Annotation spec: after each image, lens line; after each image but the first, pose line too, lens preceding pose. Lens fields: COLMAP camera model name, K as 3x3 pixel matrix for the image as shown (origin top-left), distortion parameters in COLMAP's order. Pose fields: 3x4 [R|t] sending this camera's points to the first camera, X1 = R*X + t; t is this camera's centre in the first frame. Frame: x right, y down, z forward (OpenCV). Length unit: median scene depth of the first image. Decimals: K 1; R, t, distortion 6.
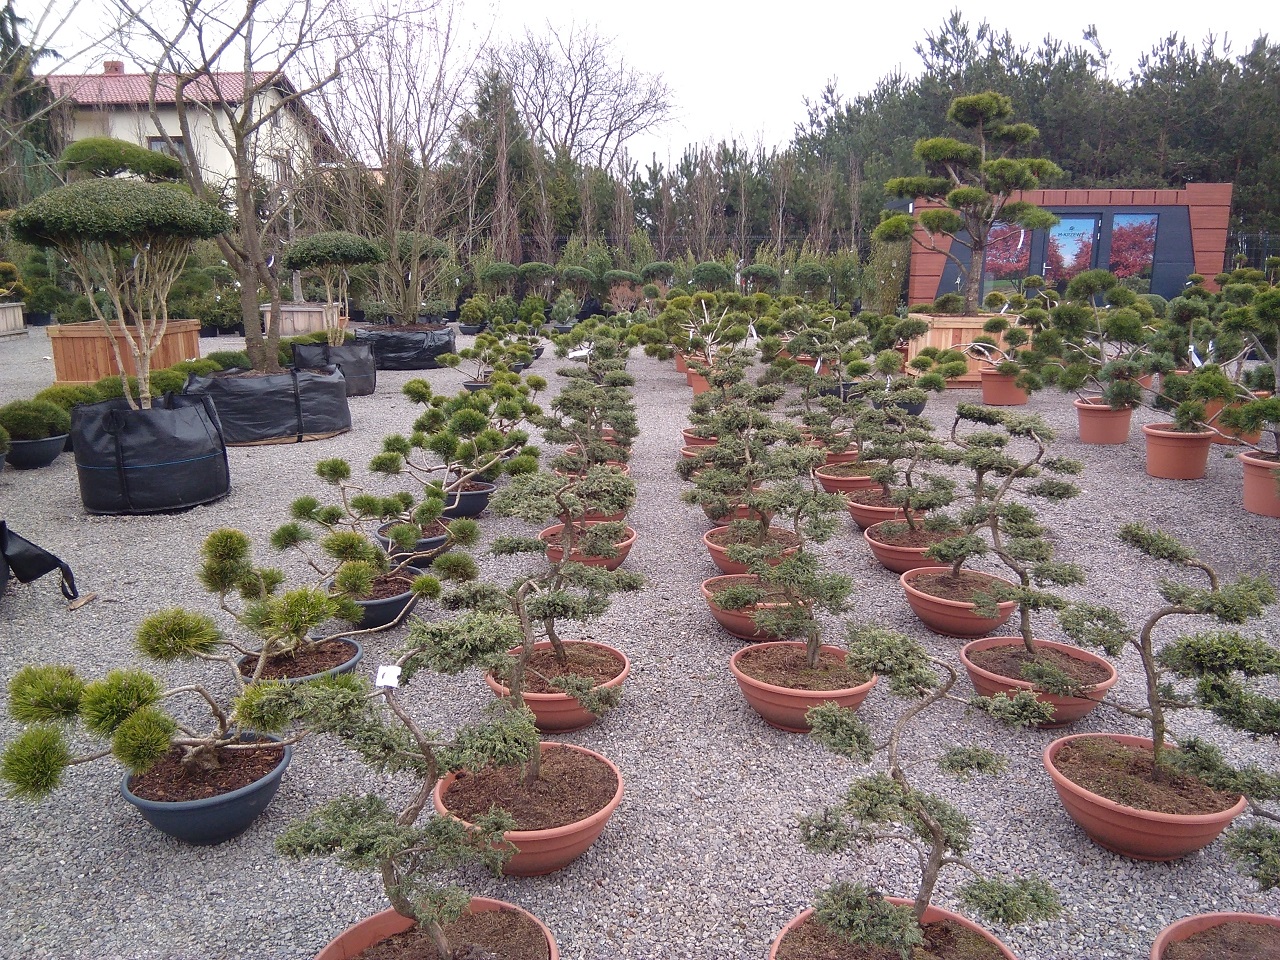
lens RADIAL K [[970.8, 0, 639.8], [0, 970.8, 480.3], [0, 0, 1]] dist [-0.013151, -0.011004]
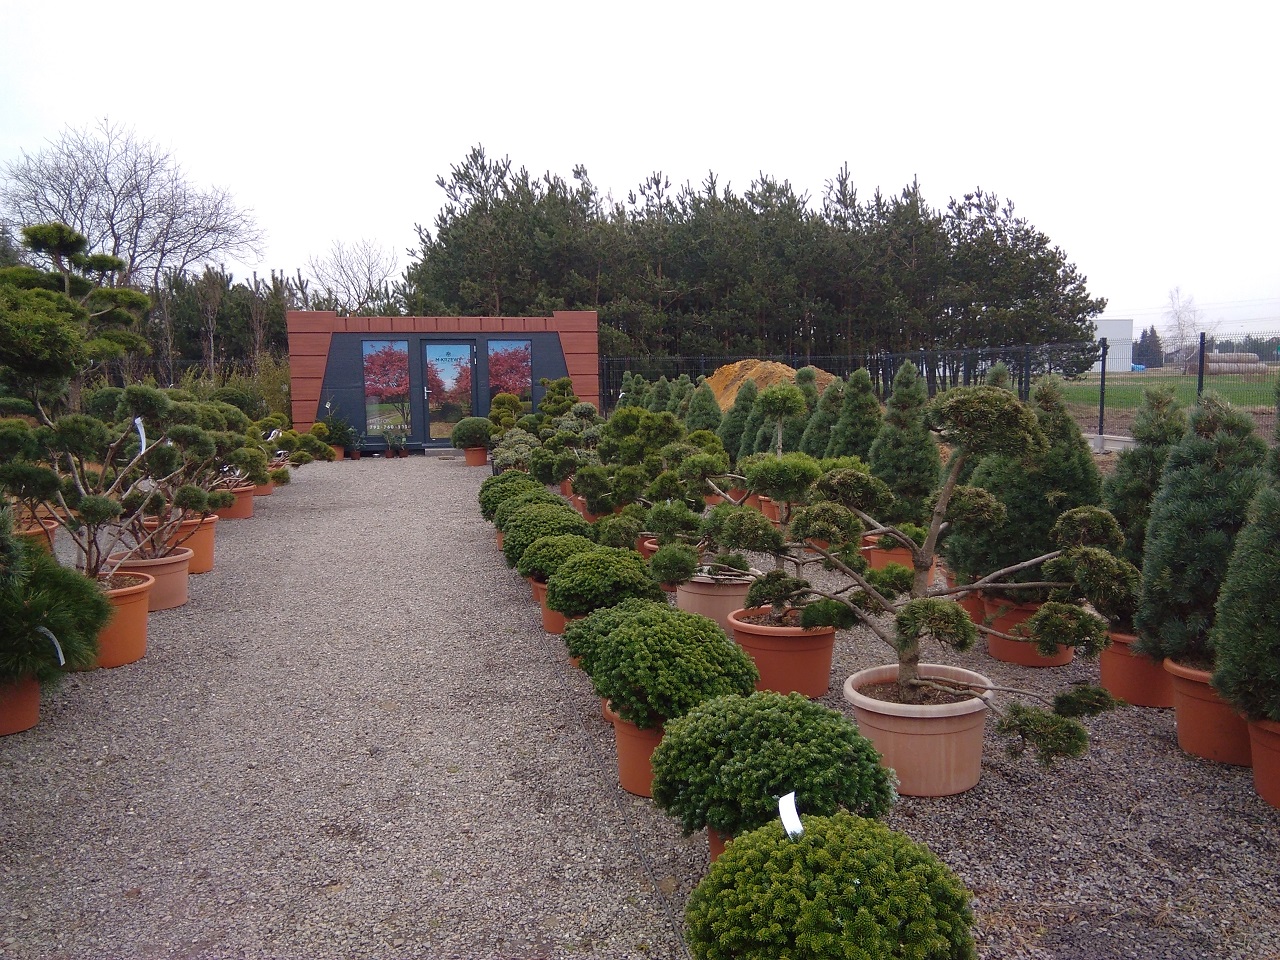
lens RADIAL K [[970.8, 0, 640.1], [0, 970.8, 479.2], [0, 0, 1]] dist [-0.013151, -0.011004]
pose [[0.984976, -0.019028, 0.171639, 0.465218], [0.039242, 0.992572, -0.115157, -0.002862], [-0.168172, 0.120162, 0.978406, -0.021544]]
